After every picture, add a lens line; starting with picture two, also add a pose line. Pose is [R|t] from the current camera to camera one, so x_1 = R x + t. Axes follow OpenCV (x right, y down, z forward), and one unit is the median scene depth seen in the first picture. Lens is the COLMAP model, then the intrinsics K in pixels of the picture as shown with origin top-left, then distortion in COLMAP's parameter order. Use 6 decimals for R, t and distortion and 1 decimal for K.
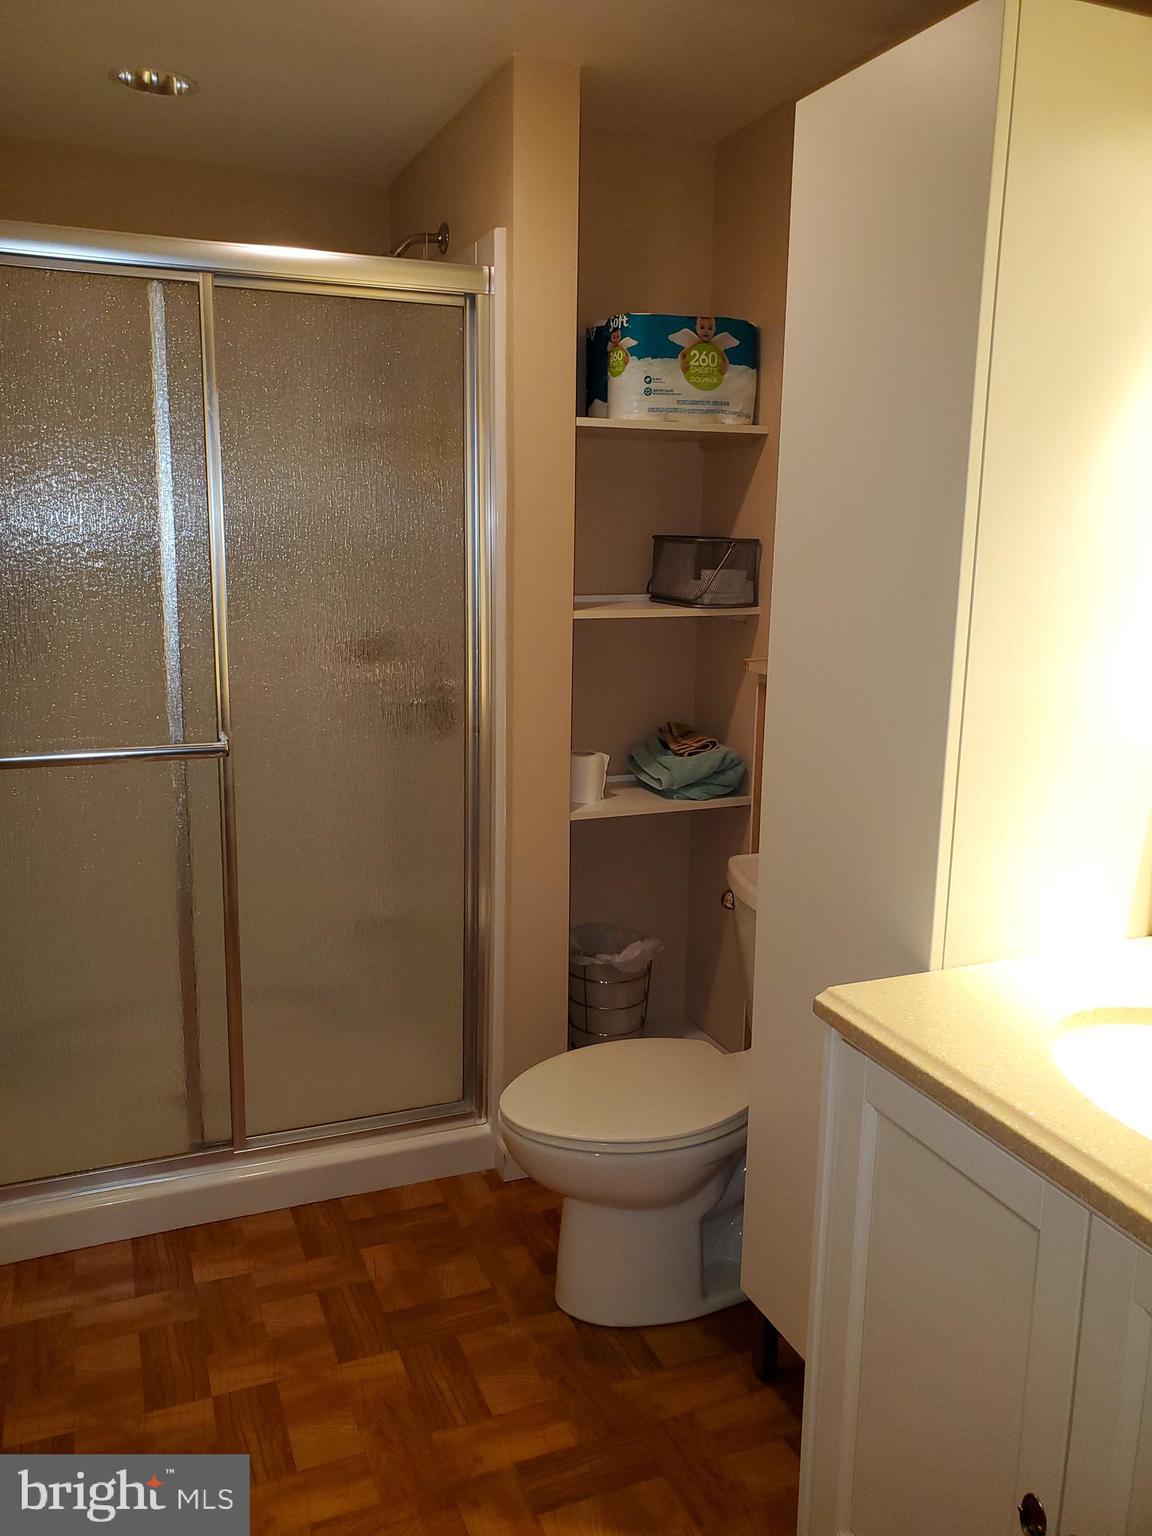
lens RADIAL K [[1200.6, 0, 562.6], [0, 1200.6, 770.8], [0, 0, 1]] dist [0.057748, -0.077228]
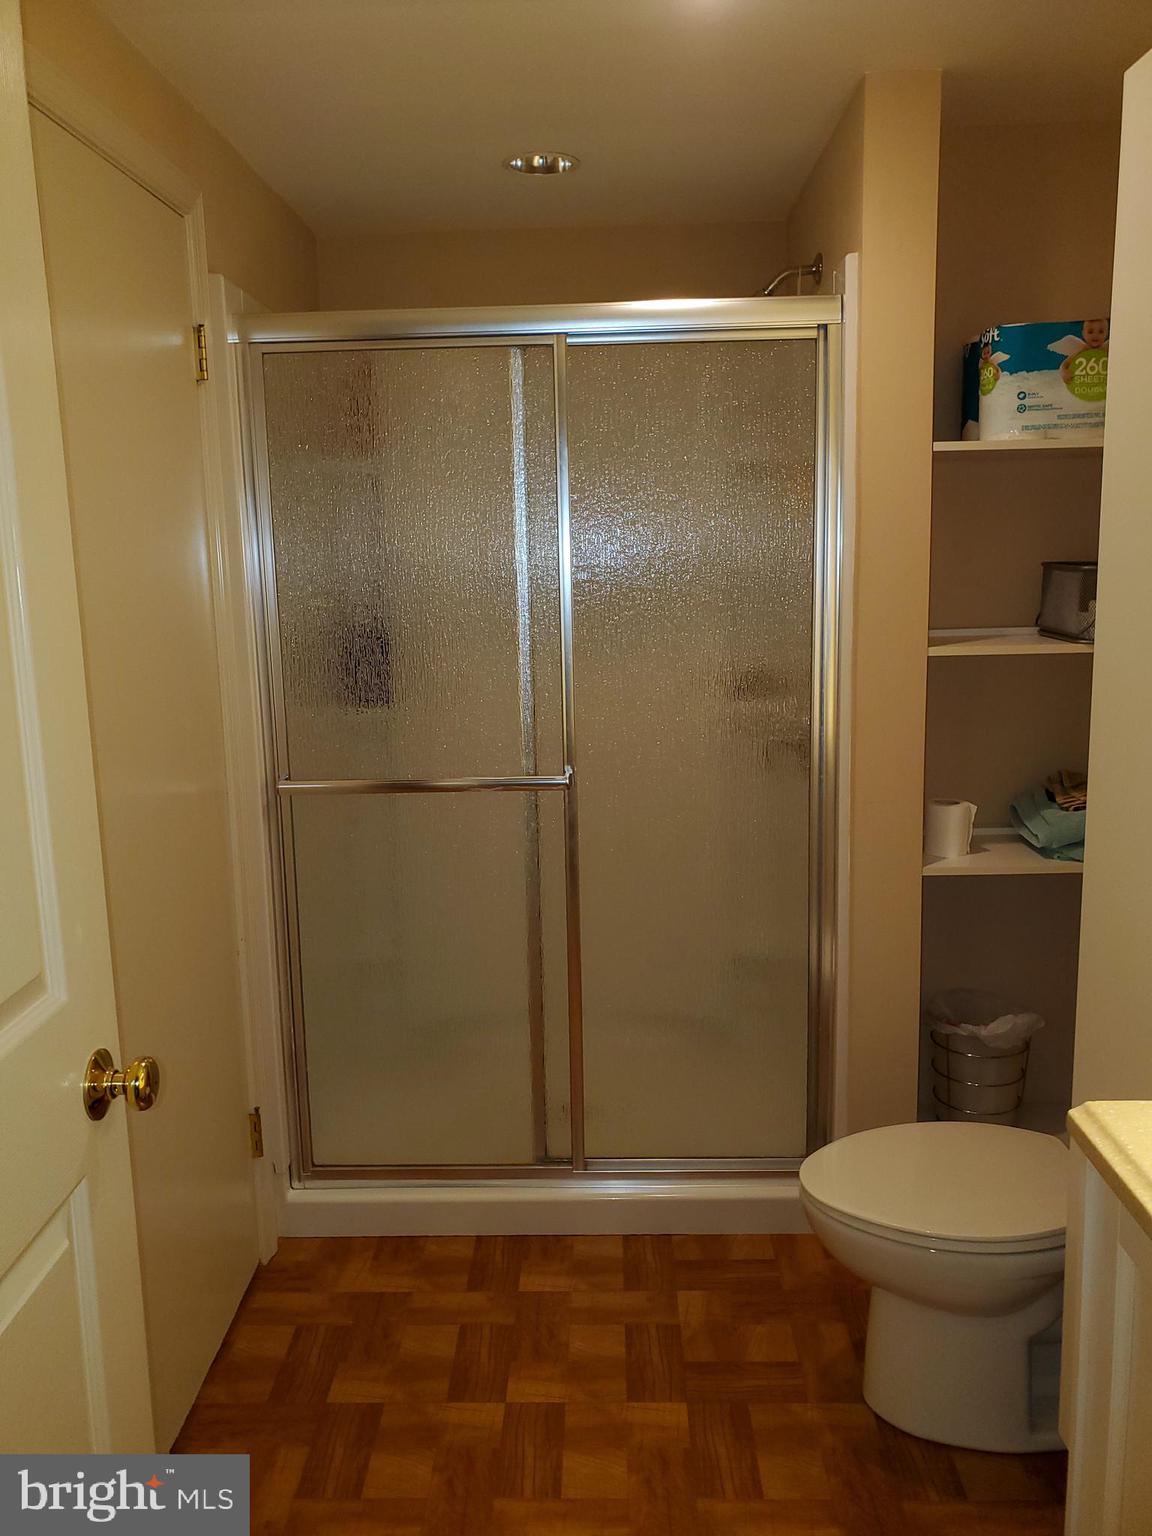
lens RADIAL K [[1197.9, 0, 576.0], [0, 1197.9, 768.0], [0, 0, 1]] dist [-0.018113, 0.055976]
pose [[0.916195, 0.036273, -0.399088, 0.135205], [-0.048101, 0.998649, -0.019660, -0.010201], [0.397836, 0.037209, 0.916702, 0.052168]]
